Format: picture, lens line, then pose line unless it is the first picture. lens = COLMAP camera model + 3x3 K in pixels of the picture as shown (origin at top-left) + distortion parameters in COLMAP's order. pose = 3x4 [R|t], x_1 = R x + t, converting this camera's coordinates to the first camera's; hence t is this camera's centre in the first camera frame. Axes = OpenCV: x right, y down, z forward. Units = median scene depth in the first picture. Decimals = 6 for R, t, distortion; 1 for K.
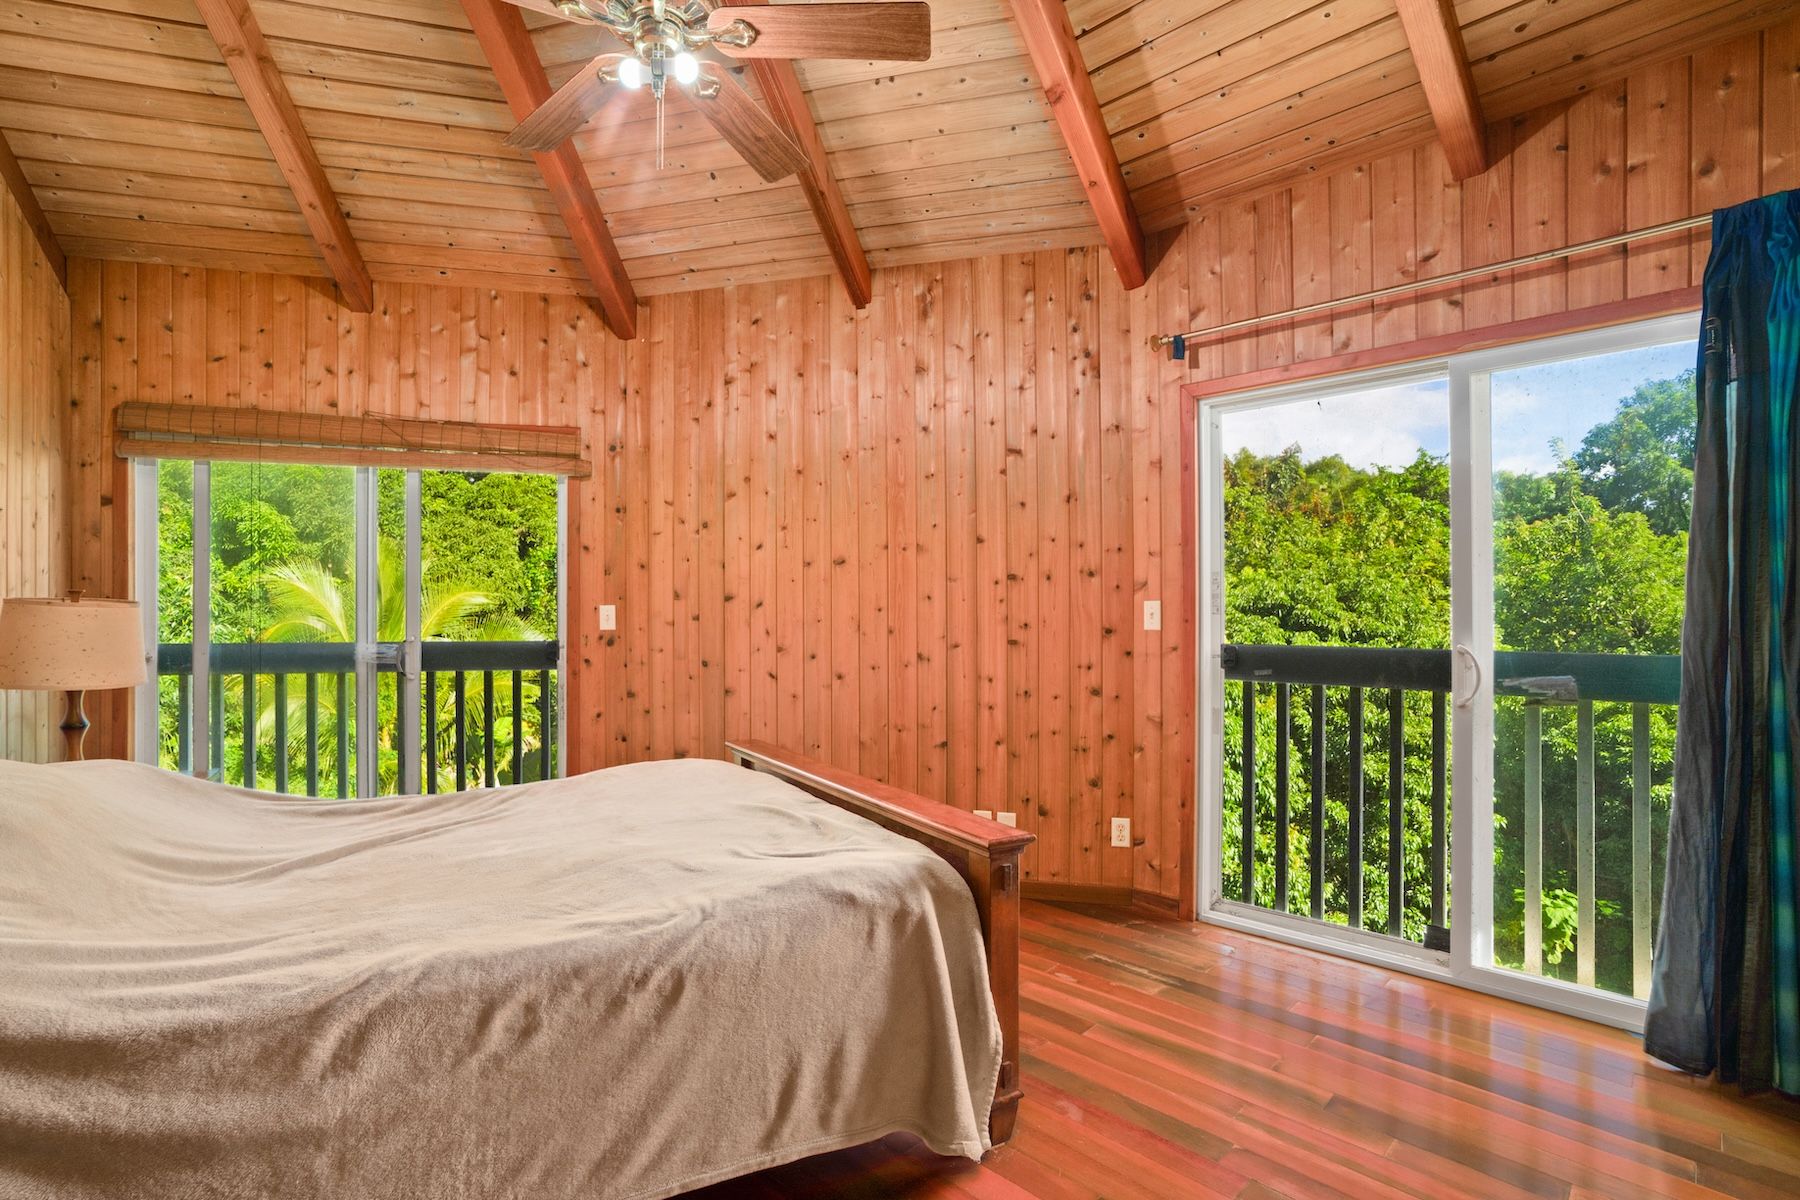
lens RADIAL K [[856.8, 0, 896.8], [0, 856.8, 614.2], [0, 0, 1]] dist [-0.064542, 0.031375]
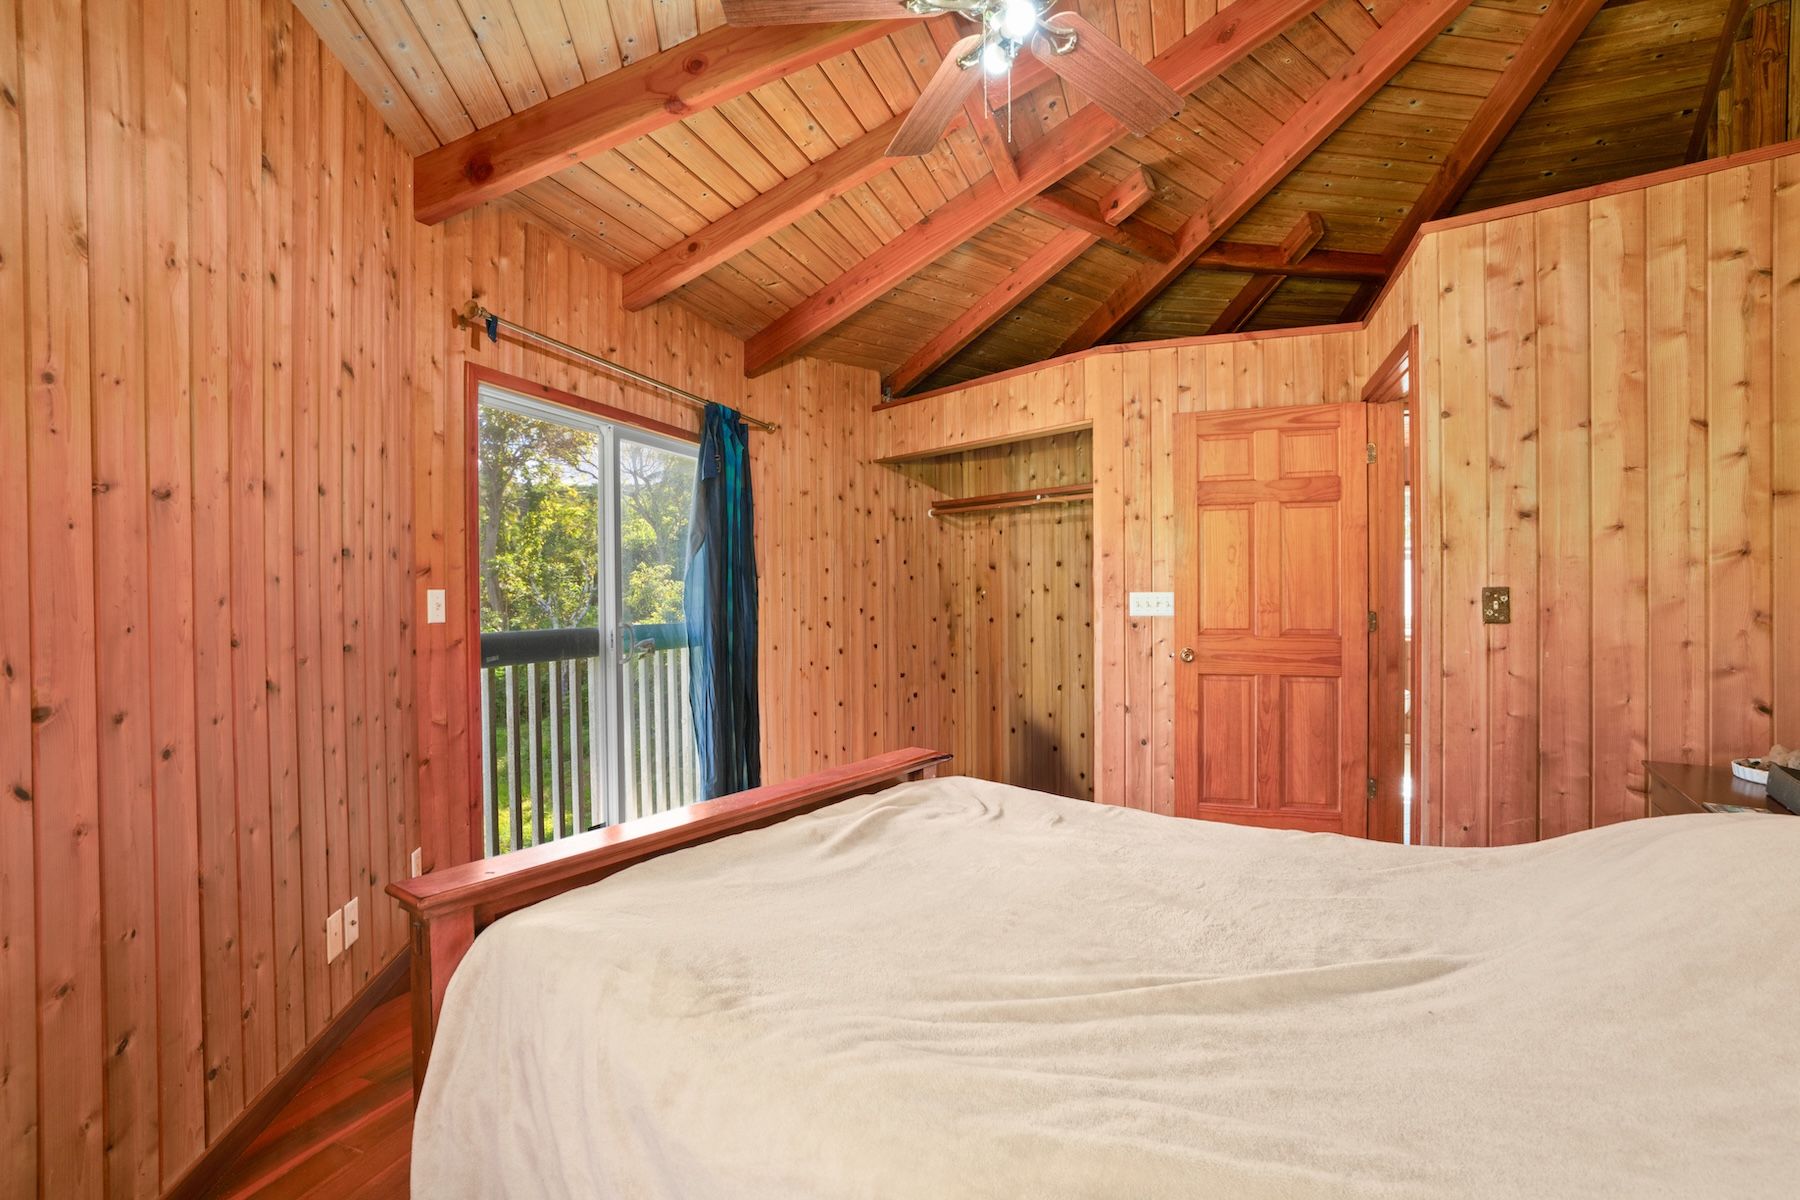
lens RADIAL K [[856.8, 0, 896.8], [0, 856.8, 614.2], [0, 0, 1]] dist [-0.064542, 0.031375]
pose [[-0.435530, -0.015316, 0.900044, -0.654350], [0.012956, 0.999645, 0.023280, -0.004191], [-0.900081, 0.021800, -0.435177, 0.899337]]
